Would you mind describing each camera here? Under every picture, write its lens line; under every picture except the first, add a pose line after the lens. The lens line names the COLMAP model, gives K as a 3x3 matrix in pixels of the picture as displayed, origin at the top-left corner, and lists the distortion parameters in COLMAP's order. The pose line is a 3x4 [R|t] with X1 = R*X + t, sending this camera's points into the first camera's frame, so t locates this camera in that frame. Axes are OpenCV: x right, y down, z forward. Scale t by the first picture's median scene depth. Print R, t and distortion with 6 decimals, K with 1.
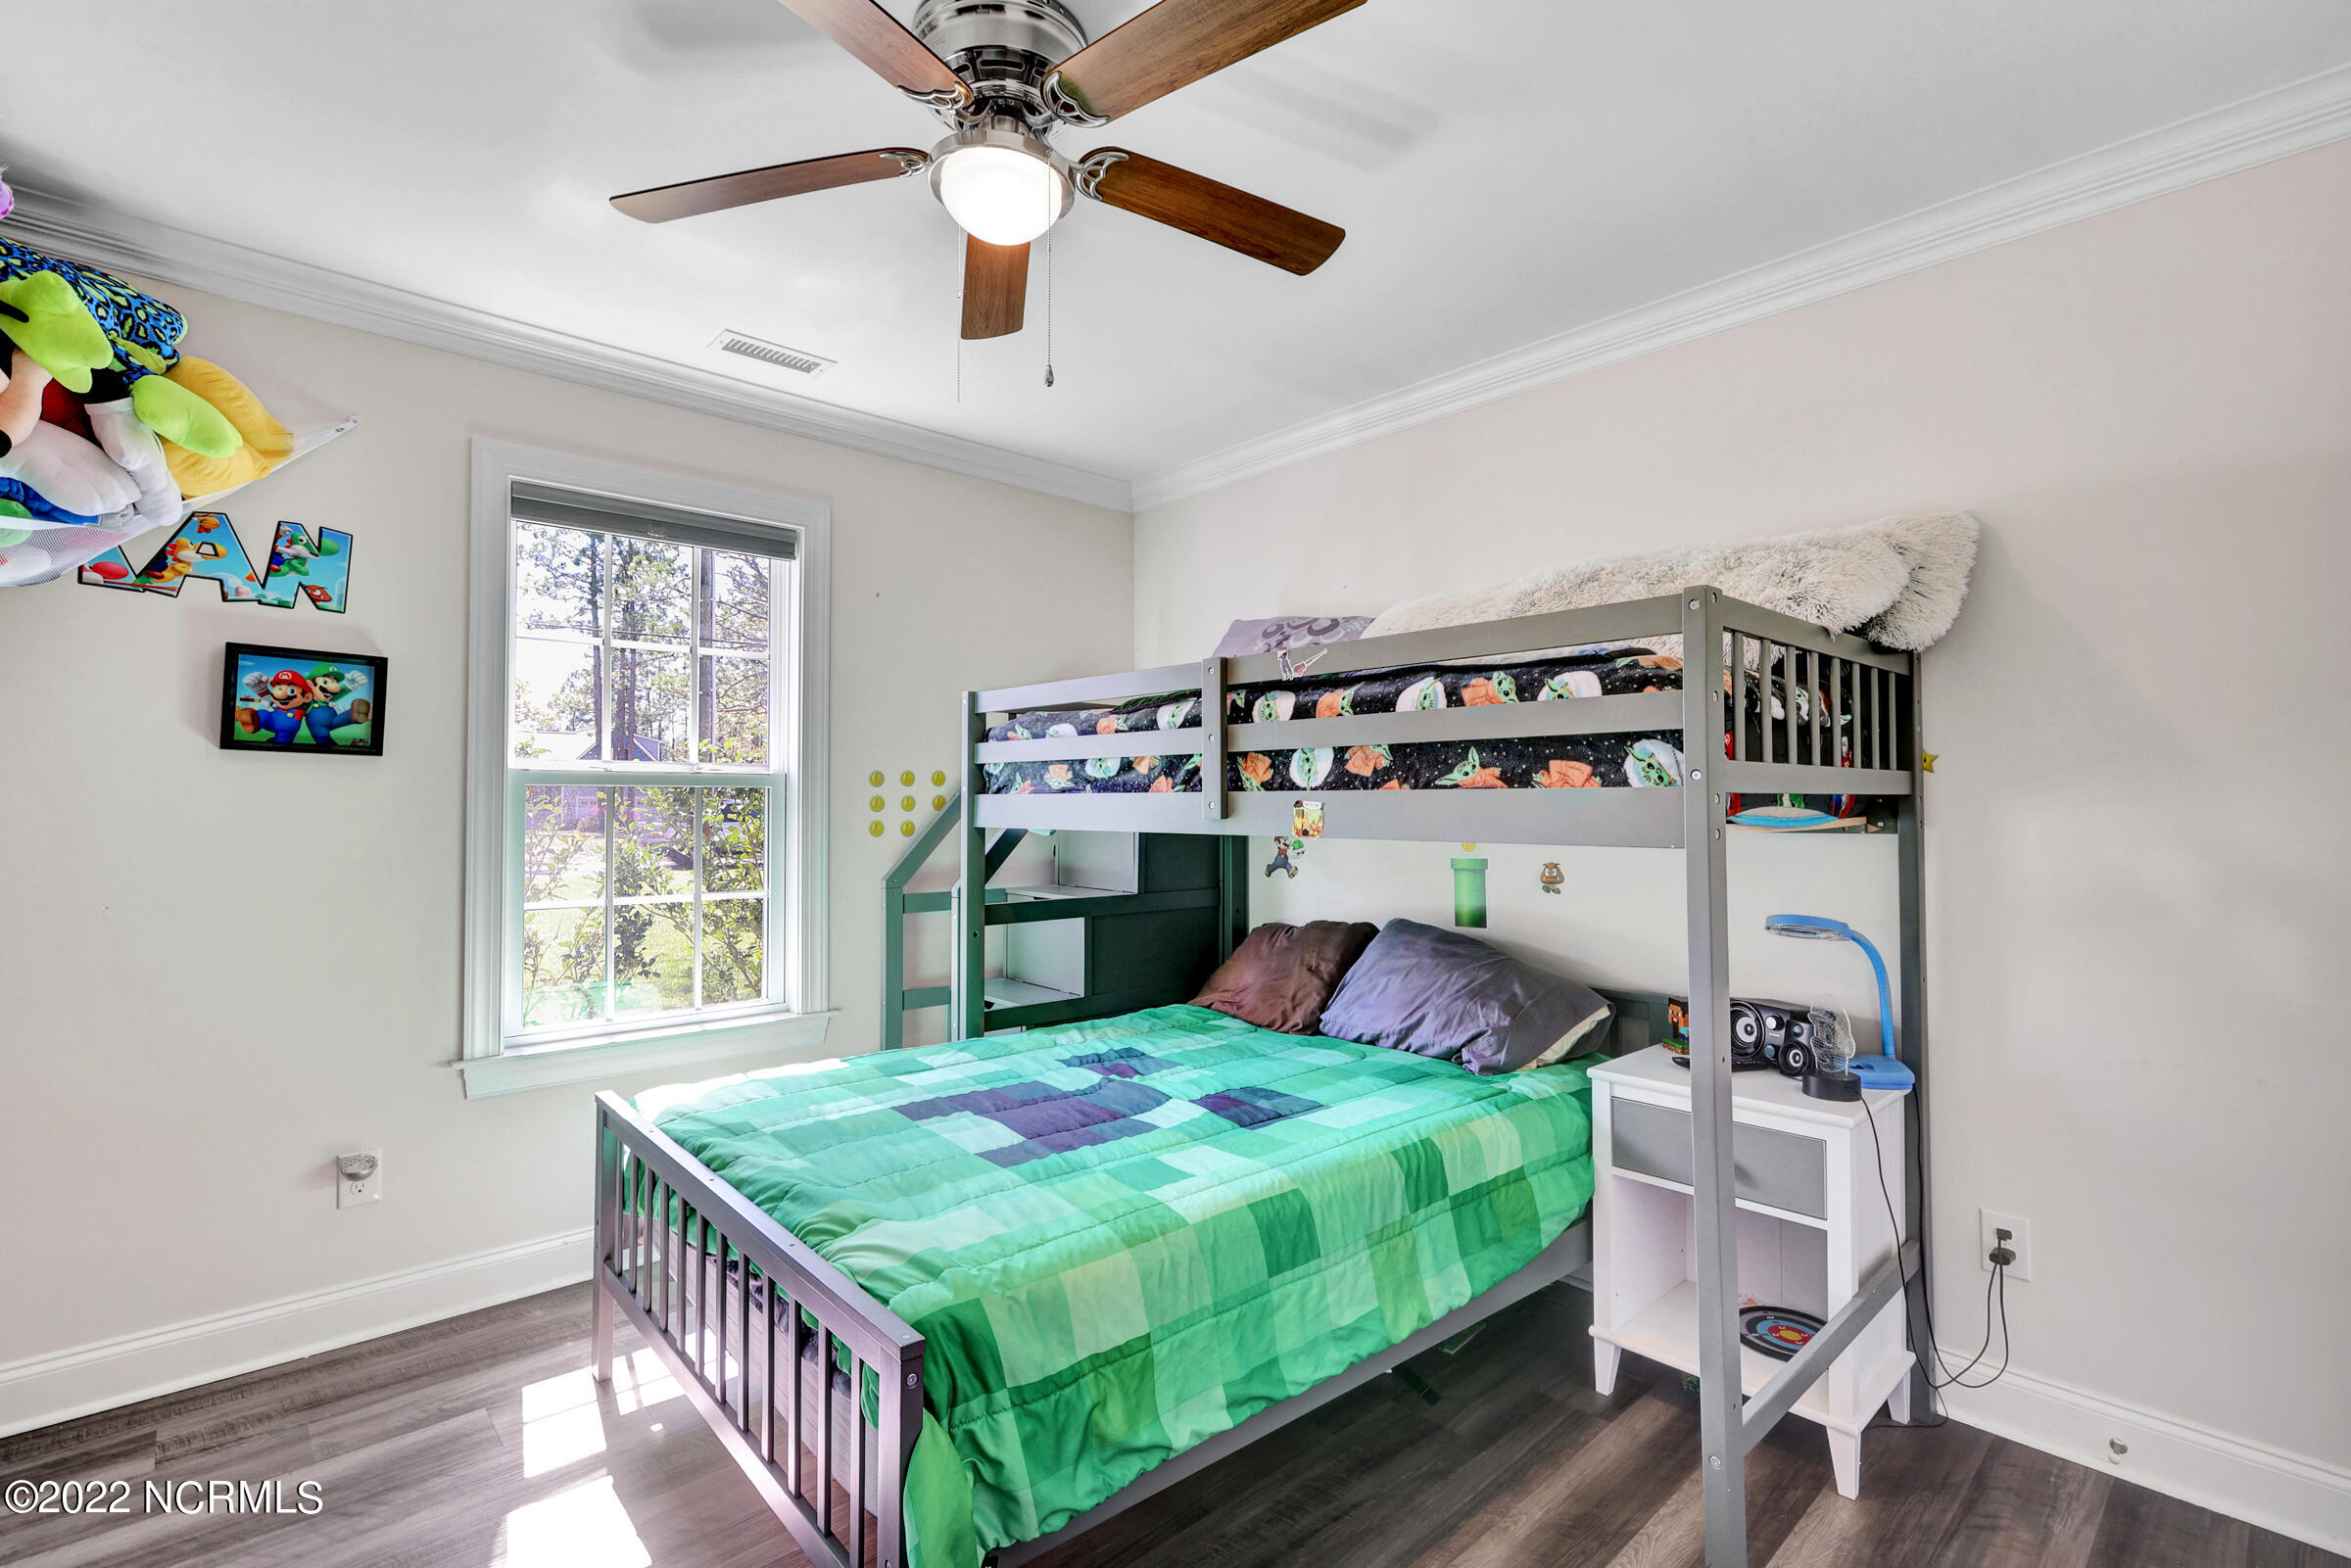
lens RADIAL K [[1099.2, 0, 1175.9], [0, 1099.2, 788.1], [0, 0, 1]] dist [-0.005593, 0.003363]
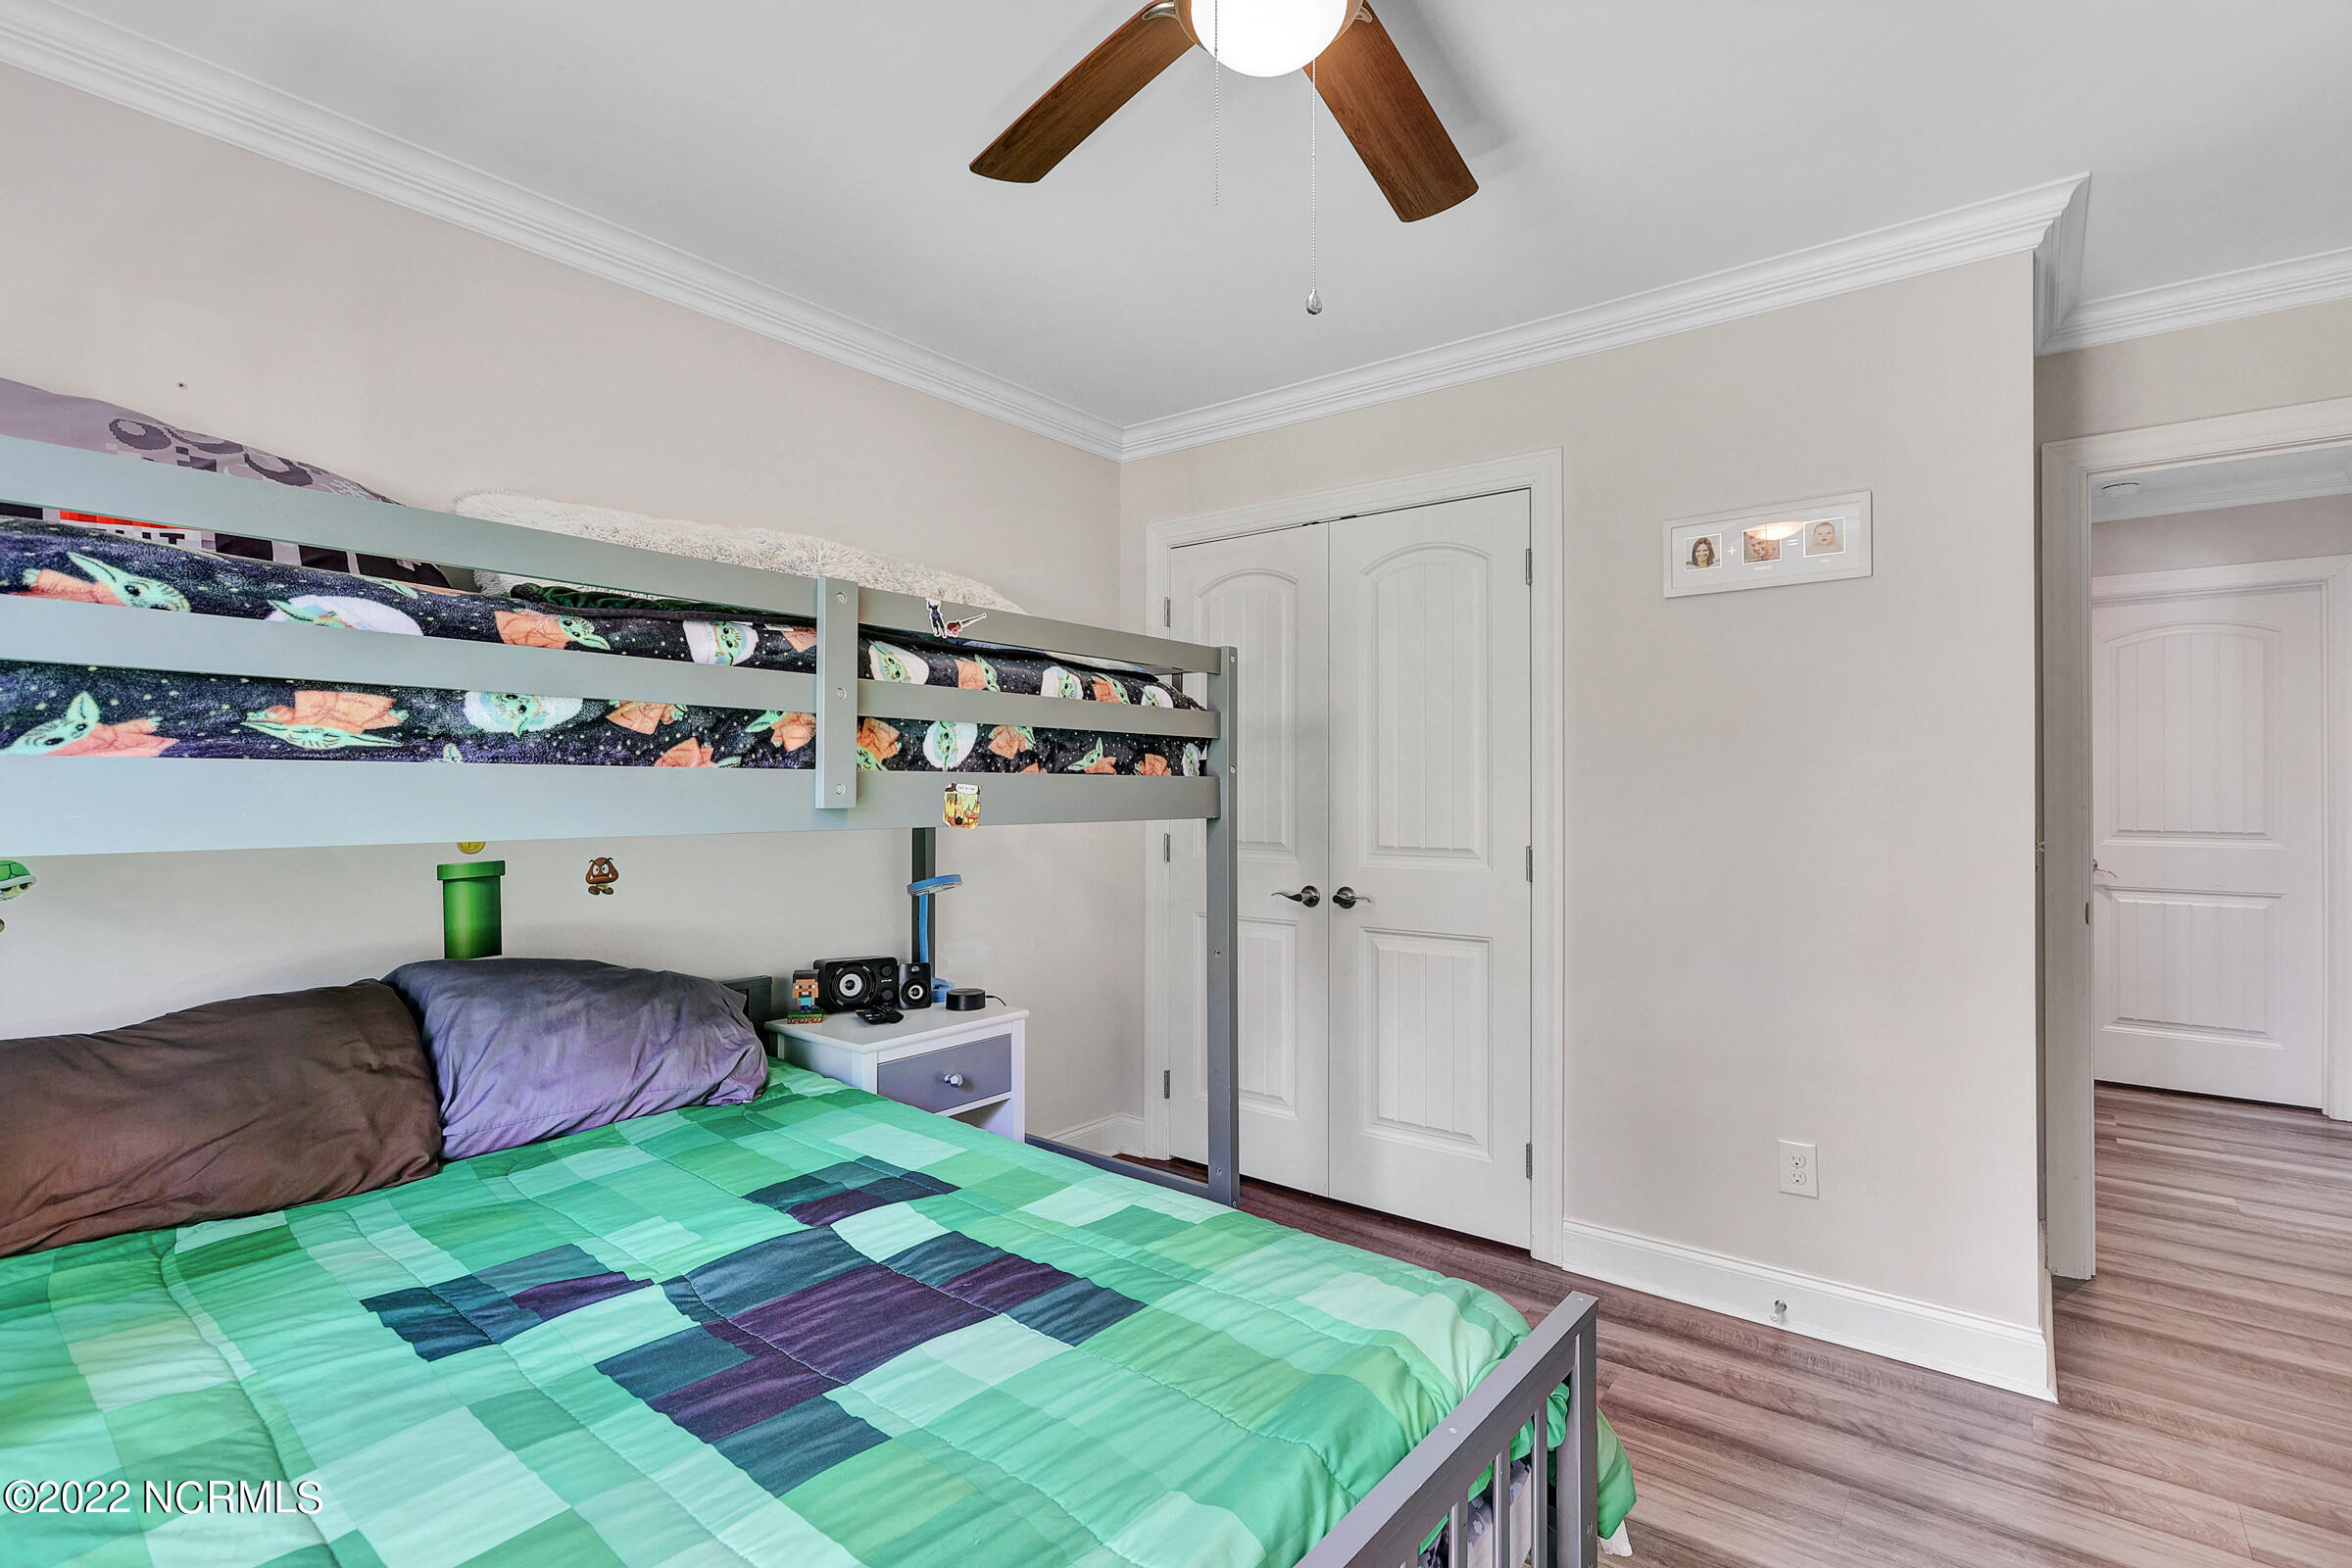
lens RADIAL K [[1099.8, 0, 1177.9], [0, 1099.8, 781.9], [0, 0, 1]] dist [-0.005593, 0.003363]
pose [[-0.181639, 0.006371, 0.983345, -0.771640], [-0.016203, 0.999824, -0.009471, 0.015895], [-0.983232, -0.017654, -0.181504, 1.008410]]
